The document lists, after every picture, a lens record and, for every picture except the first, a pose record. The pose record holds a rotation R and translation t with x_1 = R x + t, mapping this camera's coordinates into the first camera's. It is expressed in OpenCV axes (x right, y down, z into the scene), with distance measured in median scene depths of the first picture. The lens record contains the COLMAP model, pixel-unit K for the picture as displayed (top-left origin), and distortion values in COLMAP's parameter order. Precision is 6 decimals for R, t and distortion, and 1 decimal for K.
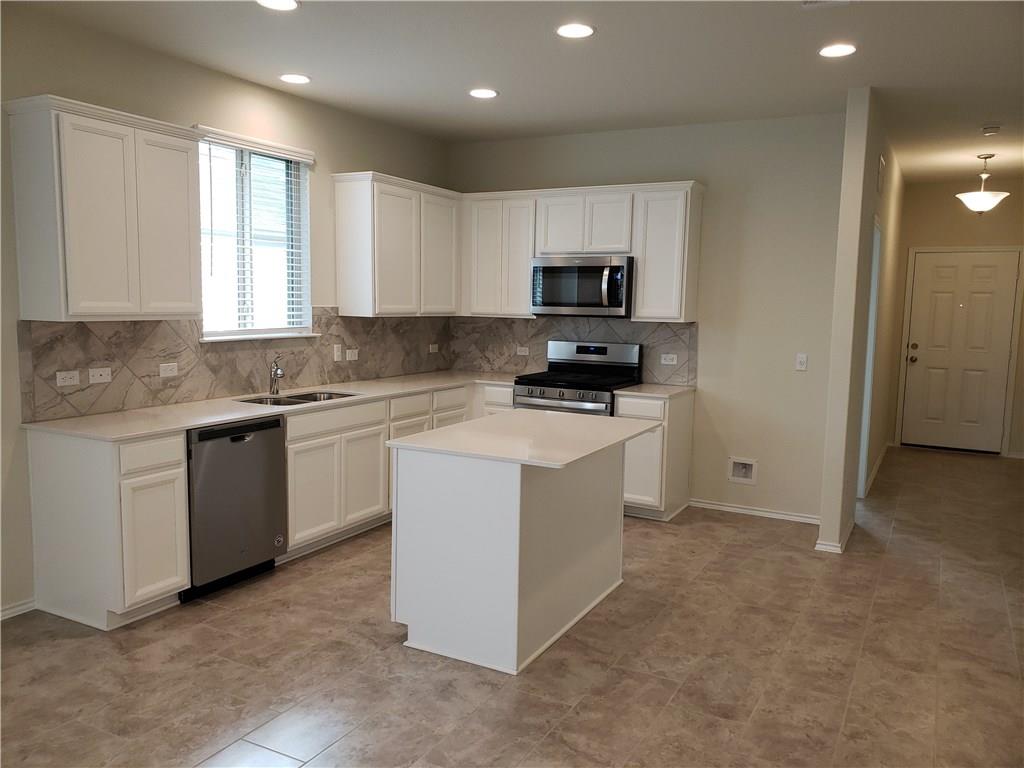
lens RADIAL K [[801.2, 0, 512.6], [0, 801.2, 383.3], [0, 0, 1]] dist [0.029908, -0.021655]
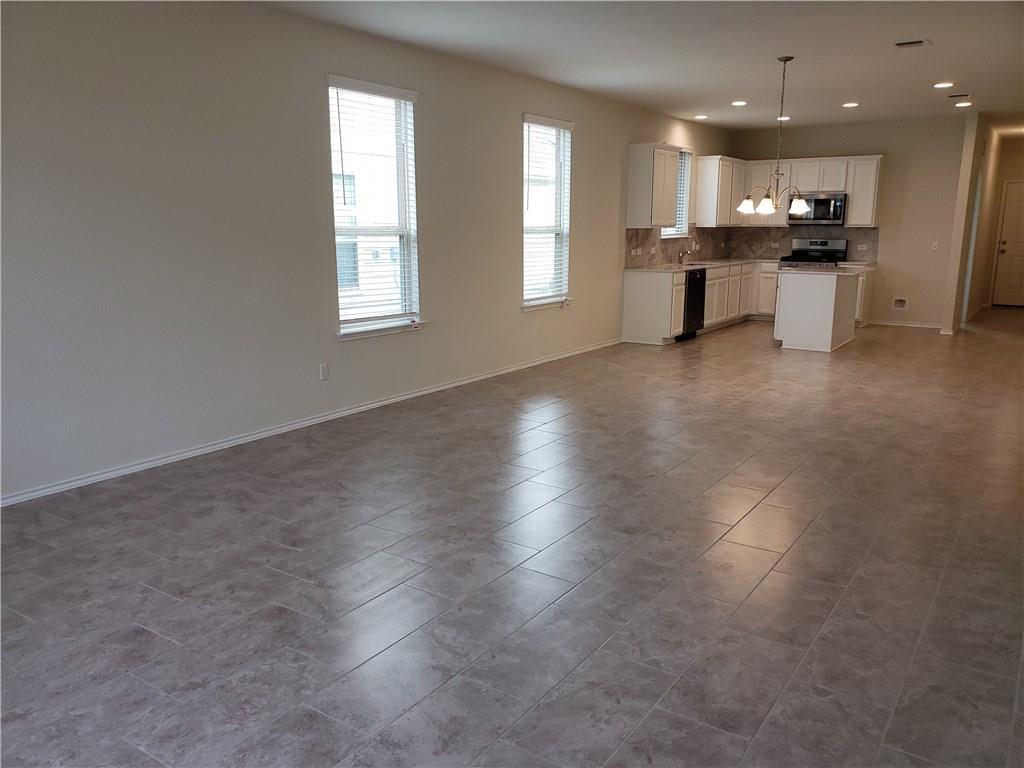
lens RADIAL K [[801.2, 0, 506.5], [0, 801.2, 387.8], [0, 0, 1]] dist [0.029908, -0.021655]
pose [[0.994037, 0.003948, -0.108973, -0.509736], [0.006939, 0.995029, 0.099345, 0.124976], [0.108823, -0.099509, 0.989068, -1.202267]]
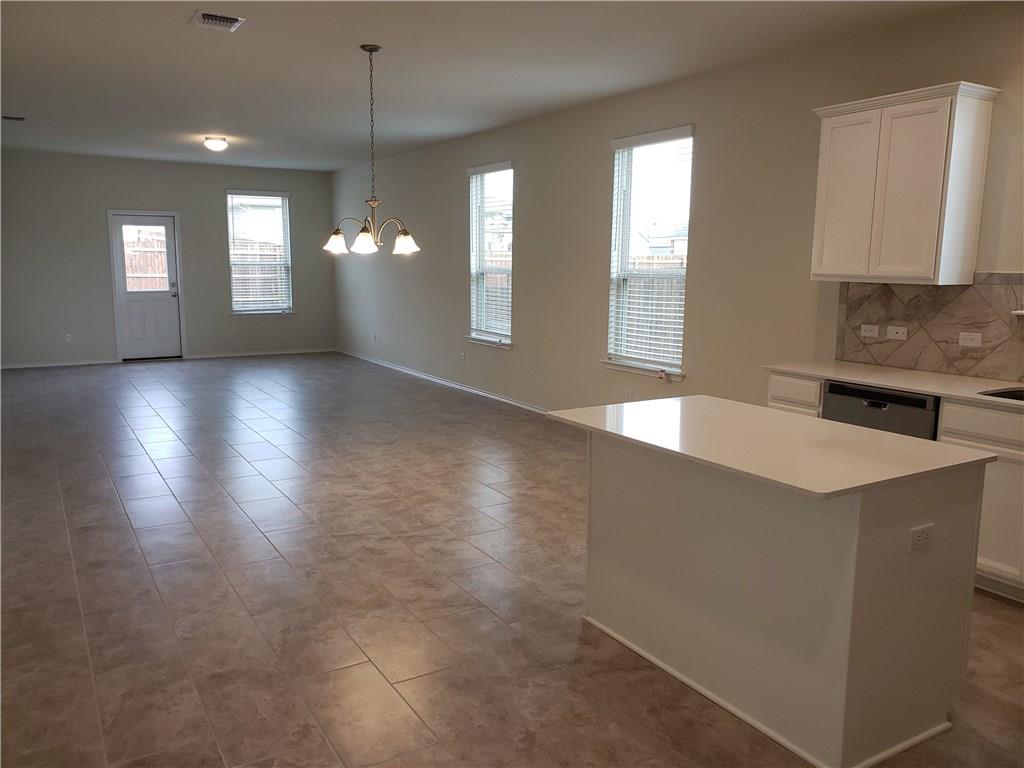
lens RADIAL K [[801.2, 0, 505.7], [0, 801.2, 373.4], [0, 0, 1]] dist [0.029908, -0.021655]
pose [[-0.508766, 0.098155, -0.855291, 0.573323], [-0.106893, 0.978589, 0.175890, -0.073812], [0.854243, 0.180912, -0.487381, 0.859282]]
